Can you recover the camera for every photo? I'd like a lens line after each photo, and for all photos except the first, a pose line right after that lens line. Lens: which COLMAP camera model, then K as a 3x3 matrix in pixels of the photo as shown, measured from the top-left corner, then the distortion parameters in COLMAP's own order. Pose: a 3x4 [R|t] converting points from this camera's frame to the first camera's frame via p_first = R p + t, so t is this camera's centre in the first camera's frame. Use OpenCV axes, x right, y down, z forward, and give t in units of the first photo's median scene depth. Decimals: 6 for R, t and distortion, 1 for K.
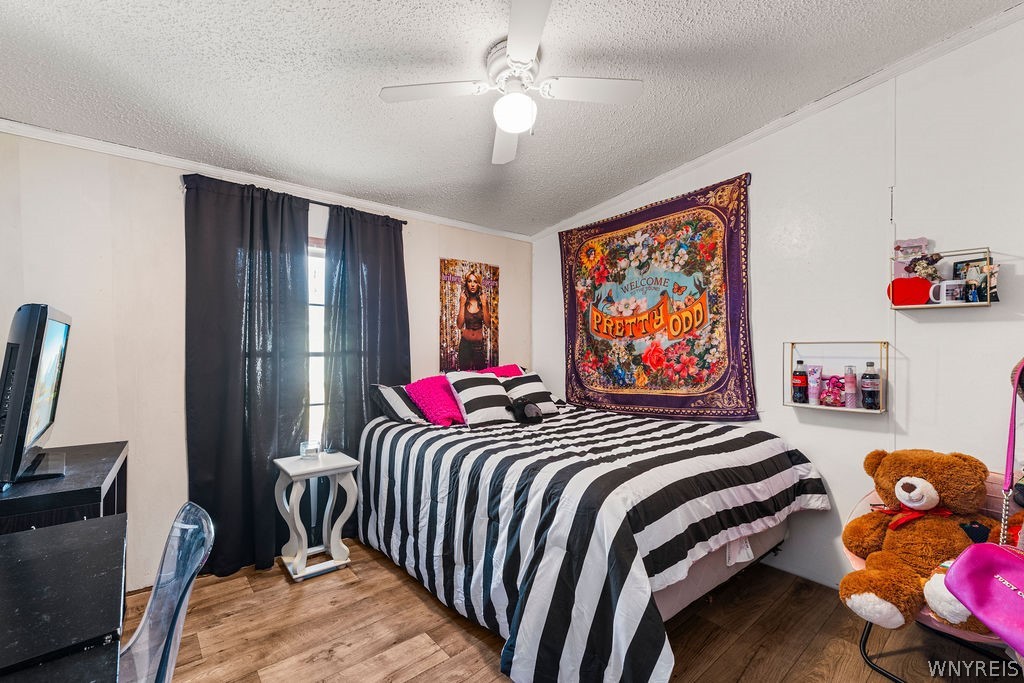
lens RADIAL K [[444.7, 0, 511.0], [0, 444.7, 338.4], [0, 0, 1]] dist [-0.000133, 0.000686]
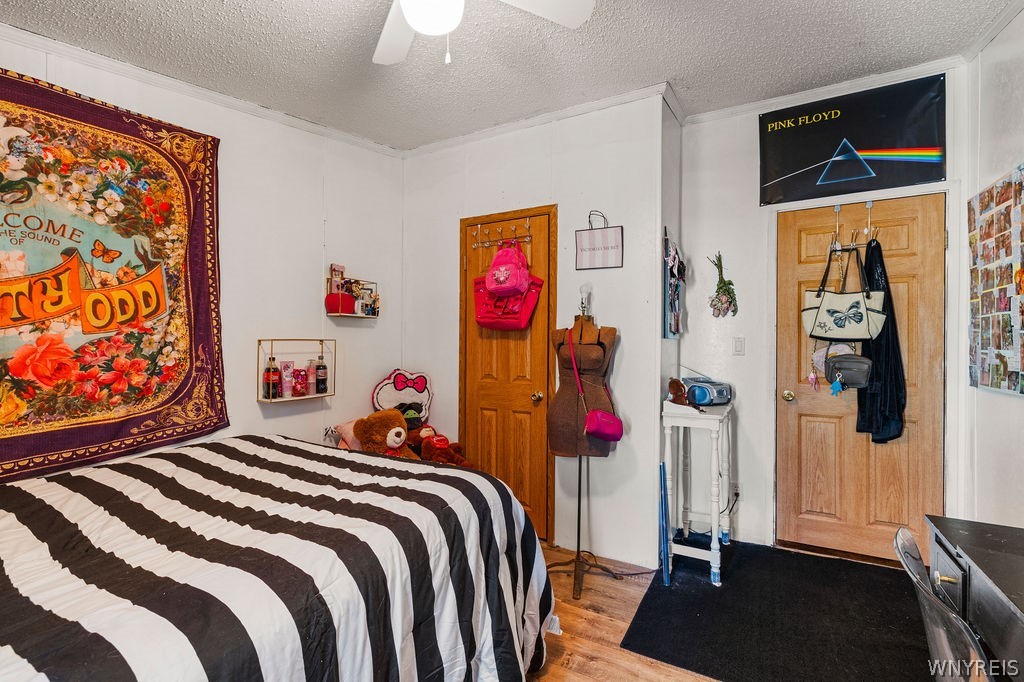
lens RADIAL K [[444.7, 0, 517.4], [0, 444.7, 344.6], [0, 0, 1]] dist [-0.000133, 0.000686]
pose [[-0.335497, -0.008428, 0.942004, -0.424677], [-0.020403, 0.999790, 0.001678, 0.006032], [-0.941820, -0.018657, -0.335598, 0.684443]]
